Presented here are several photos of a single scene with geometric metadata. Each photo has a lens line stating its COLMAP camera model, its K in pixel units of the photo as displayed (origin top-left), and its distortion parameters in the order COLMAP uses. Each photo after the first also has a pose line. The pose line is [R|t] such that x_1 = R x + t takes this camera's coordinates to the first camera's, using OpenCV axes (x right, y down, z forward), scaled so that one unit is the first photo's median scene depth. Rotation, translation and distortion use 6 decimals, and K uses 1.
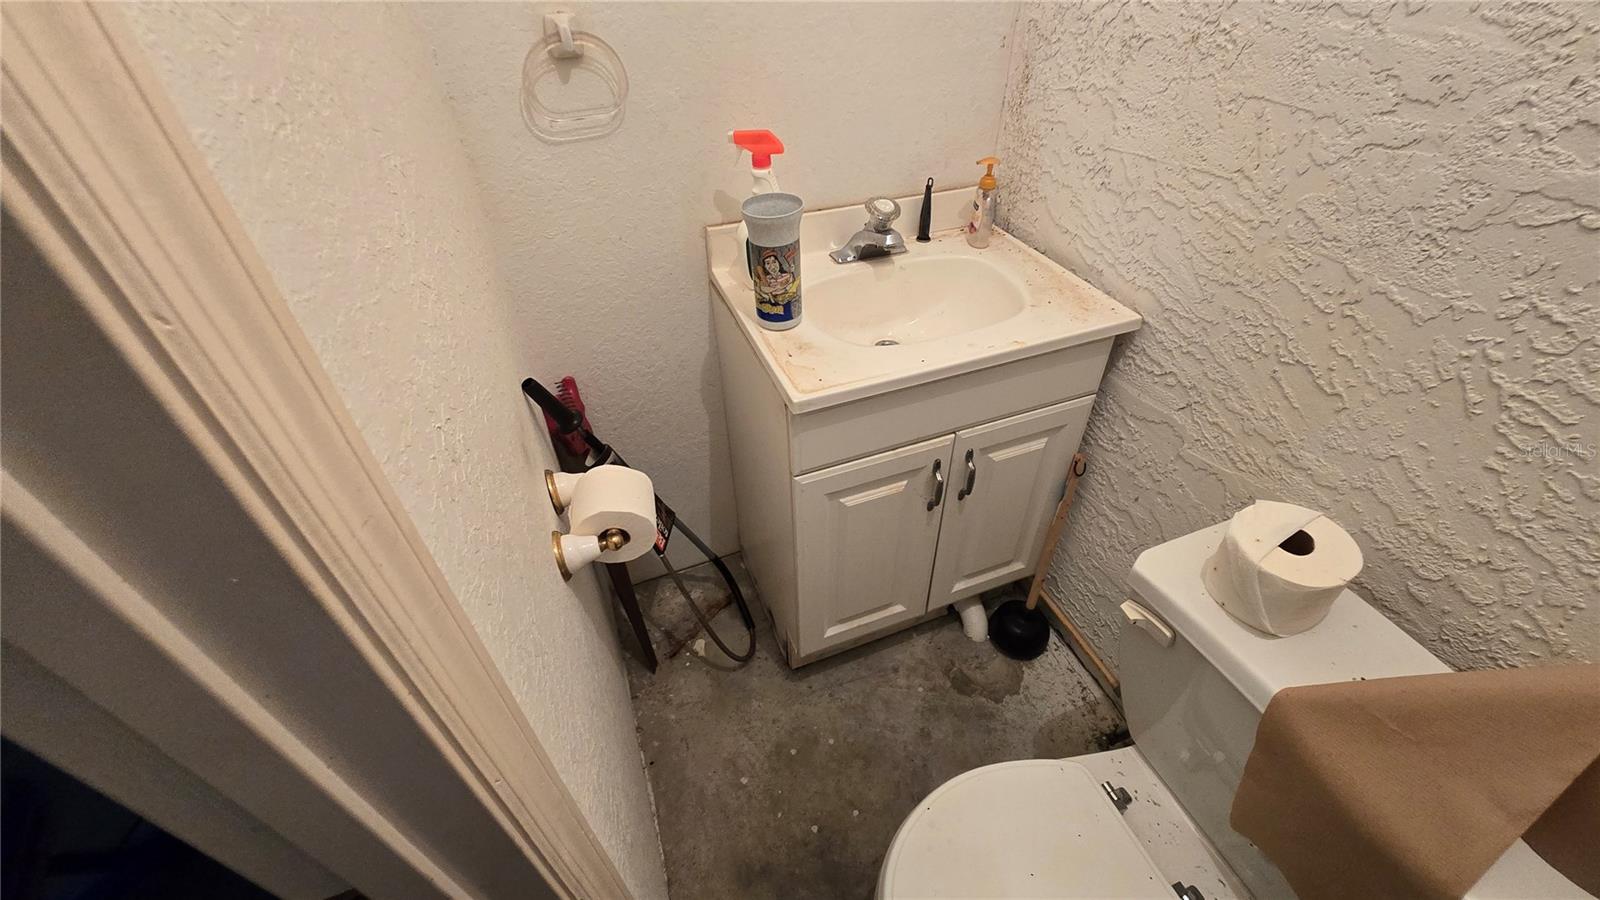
lens RADIAL K [[655.5, 0, 803.7], [0, 655.5, 451.5], [0, 0, 1]] dist [-0.003181, -0.000138]
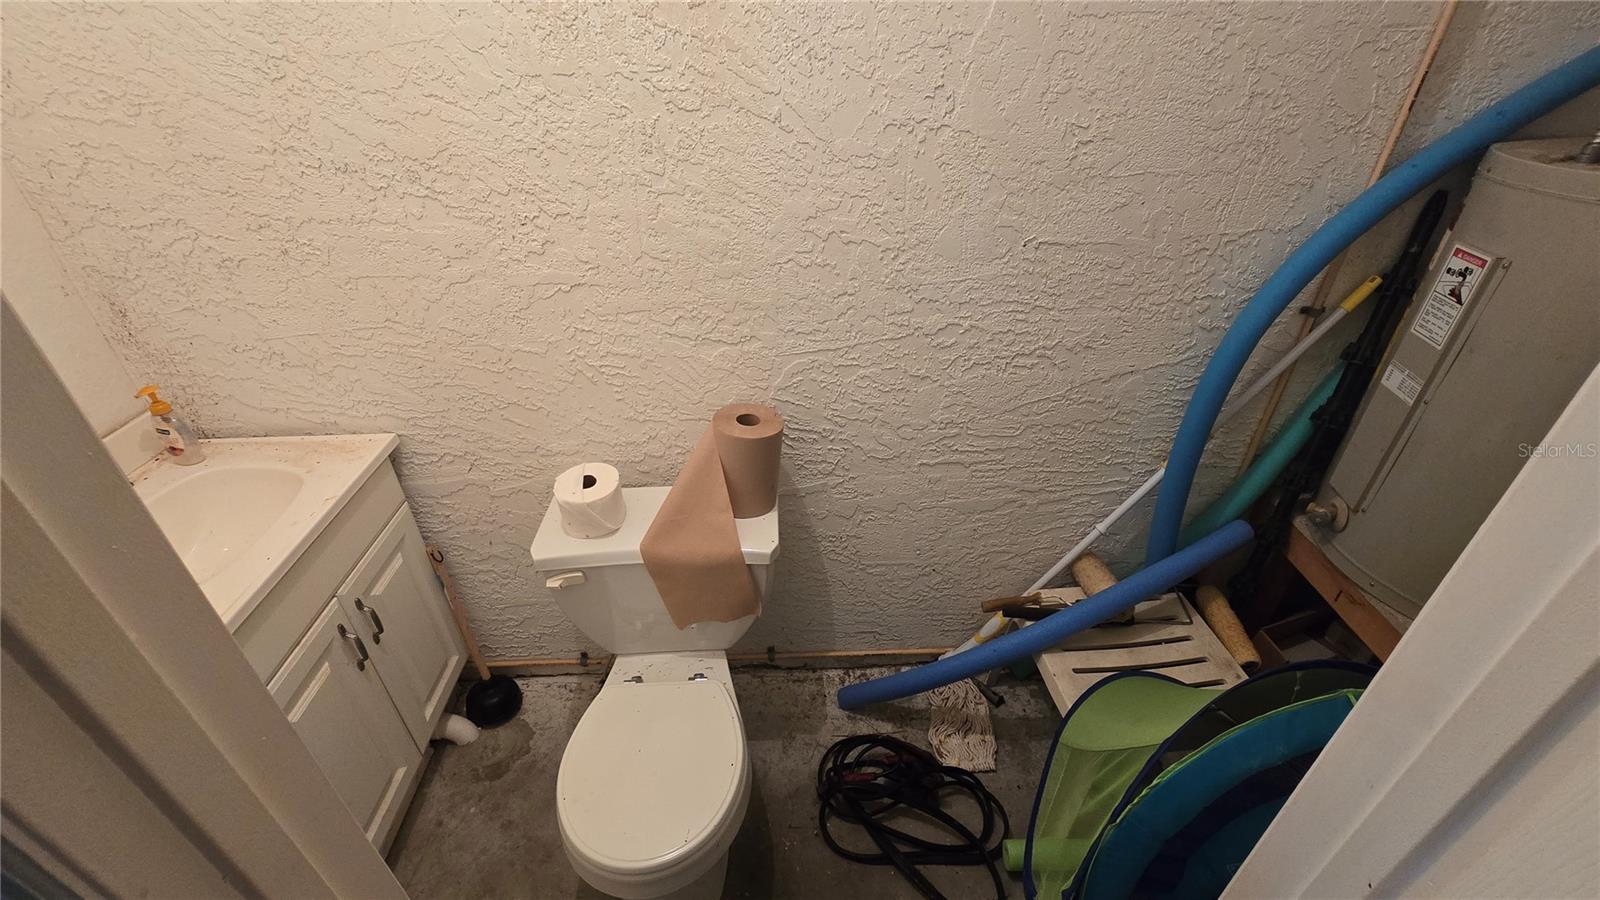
lens RADIAL K [[655.5, 0, 803.7], [0, 655.5, 451.5], [0, 0, 1]] dist [-0.003181, -0.000138]
pose [[0.303948, -0.495527, 0.813676, -0.302059], [0.615519, 0.754034, 0.229279, 0.021372], [-0.727153, 0.431144, 0.534194, -0.257171]]
